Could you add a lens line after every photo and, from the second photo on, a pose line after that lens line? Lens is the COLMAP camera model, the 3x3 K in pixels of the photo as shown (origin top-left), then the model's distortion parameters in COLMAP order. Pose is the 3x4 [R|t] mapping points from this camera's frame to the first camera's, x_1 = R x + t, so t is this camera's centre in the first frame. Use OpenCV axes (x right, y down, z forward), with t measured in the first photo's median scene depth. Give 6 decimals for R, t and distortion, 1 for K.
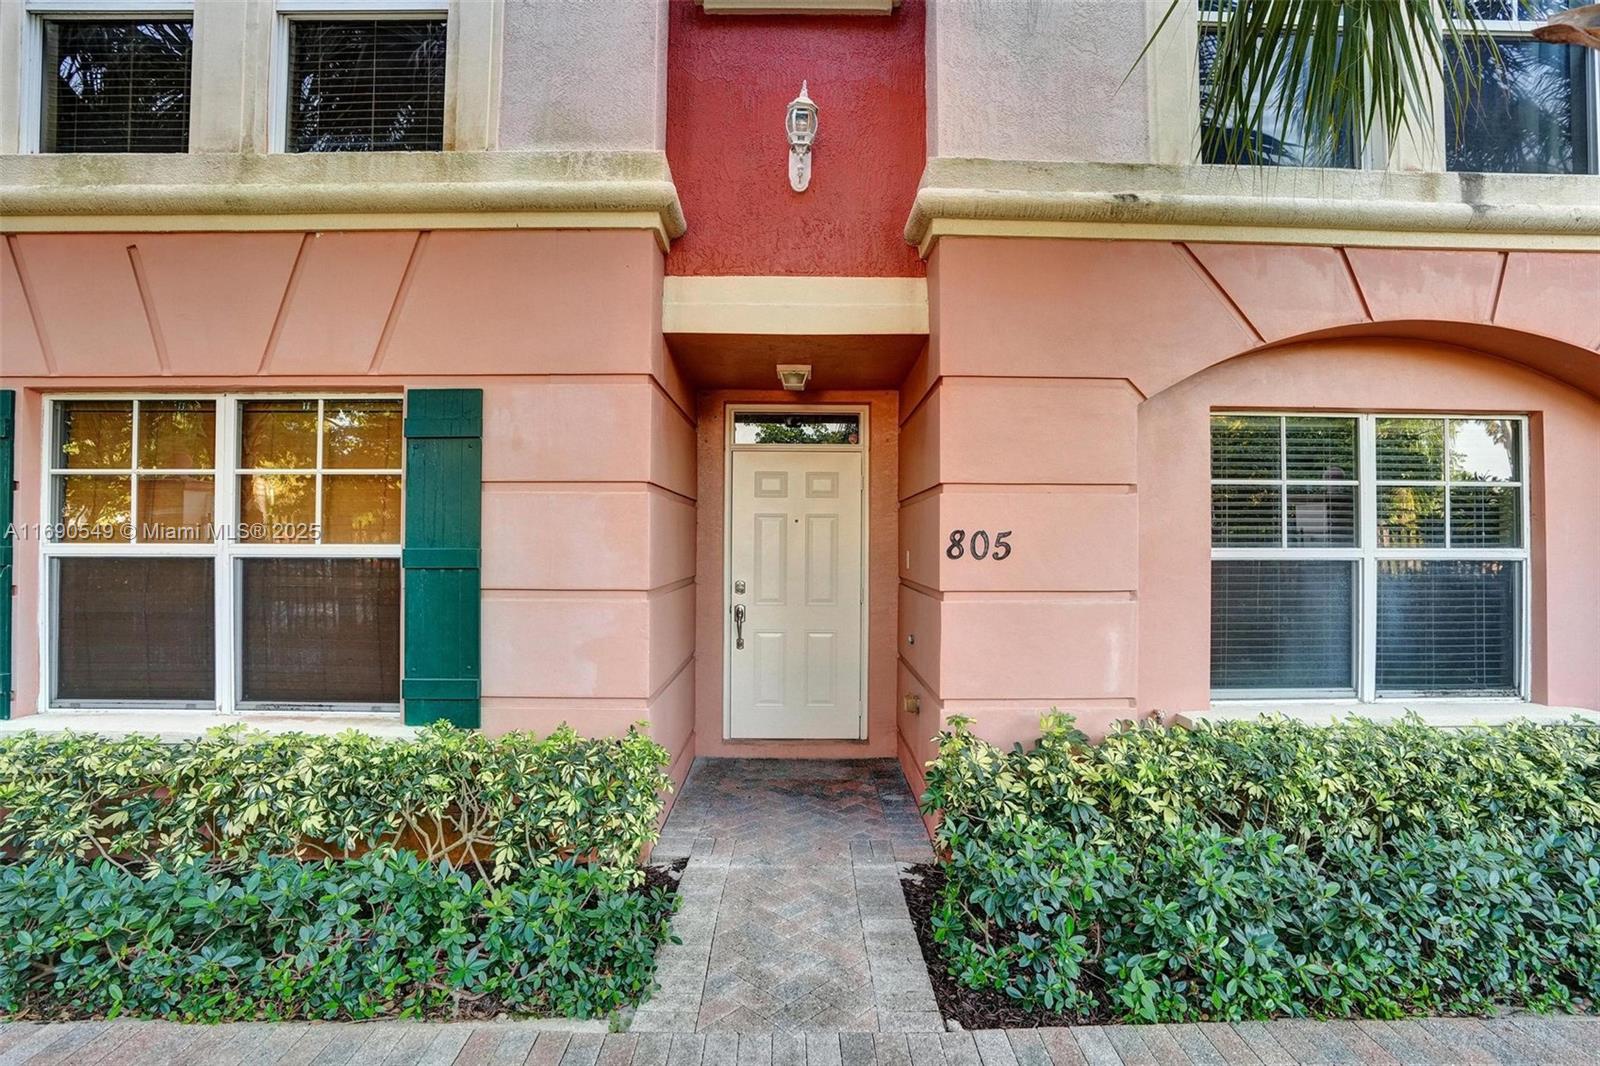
lens RADIAL K [[757.7, 0, 803.7], [0, 757.7, 549.2], [0, 0, 1]] dist [-0.067006, 0.025969]
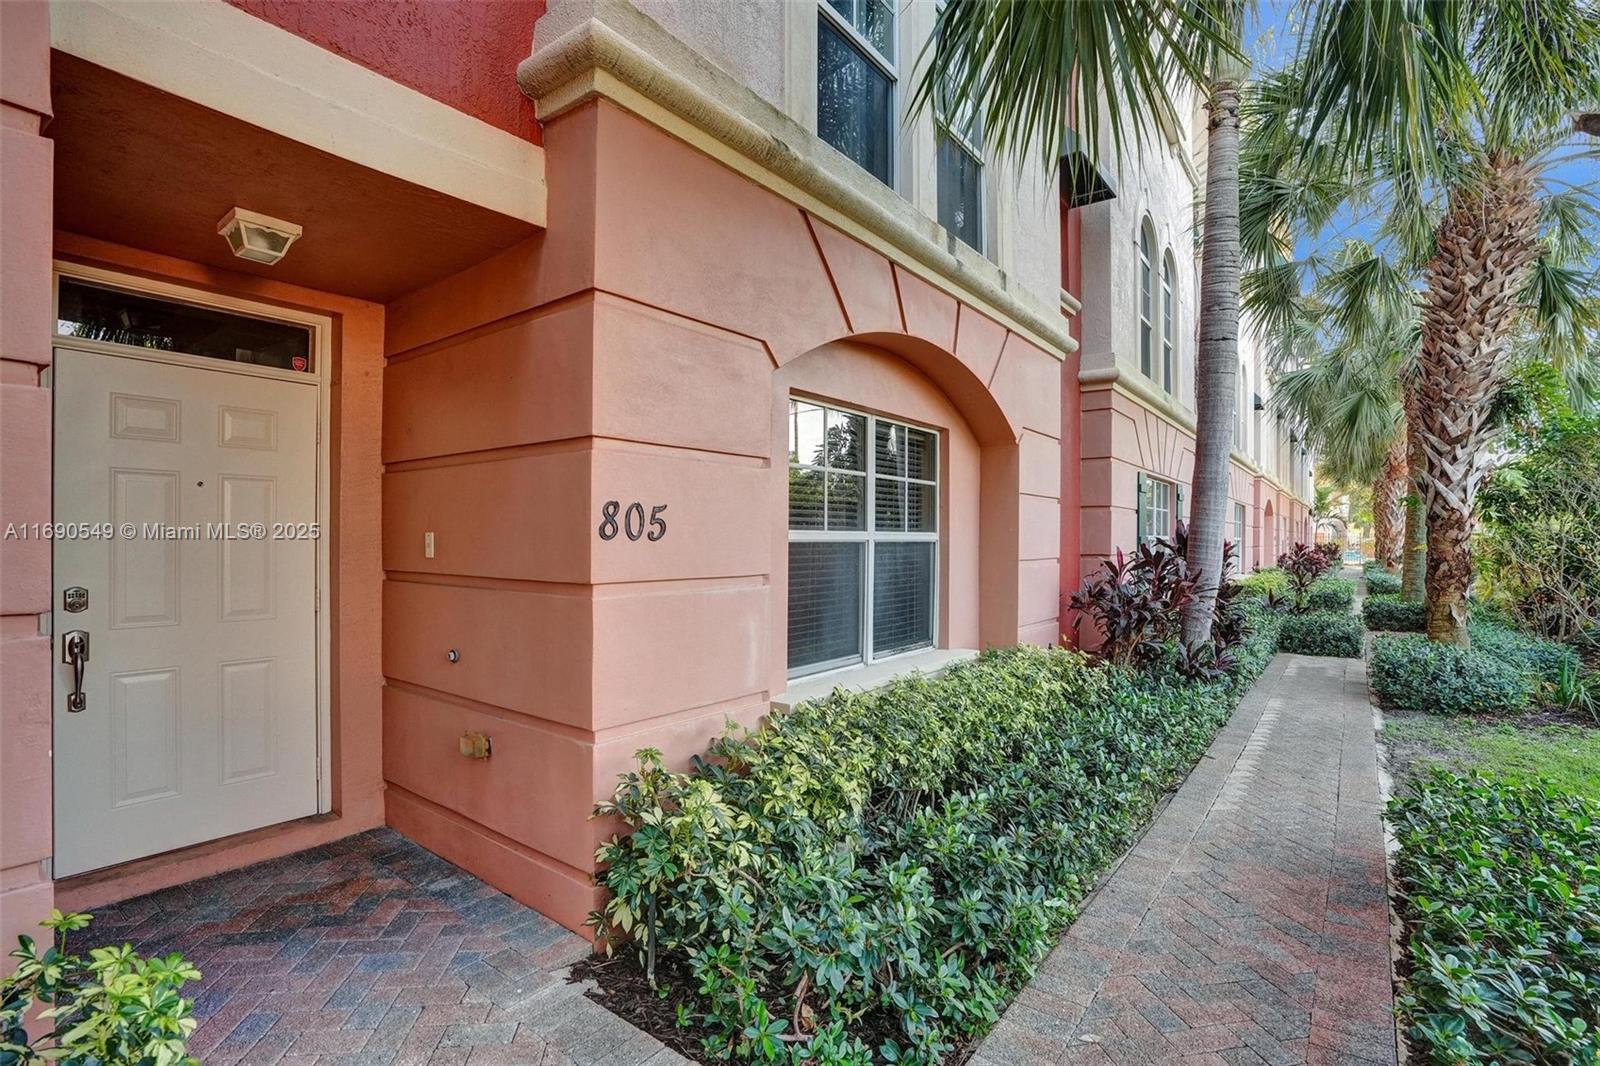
lens RADIAL K [[762.0, 0, 801.8], [0, 762.0, 554.5], [0, 0, 1]] dist [-0.066668, 0.031153]
pose [[0.618232, -0.015672, 0.785840, -0.267020], [0.002542, 0.999836, 0.017940, 0.014461], [-0.785992, -0.009093, 0.618170, 0.386851]]
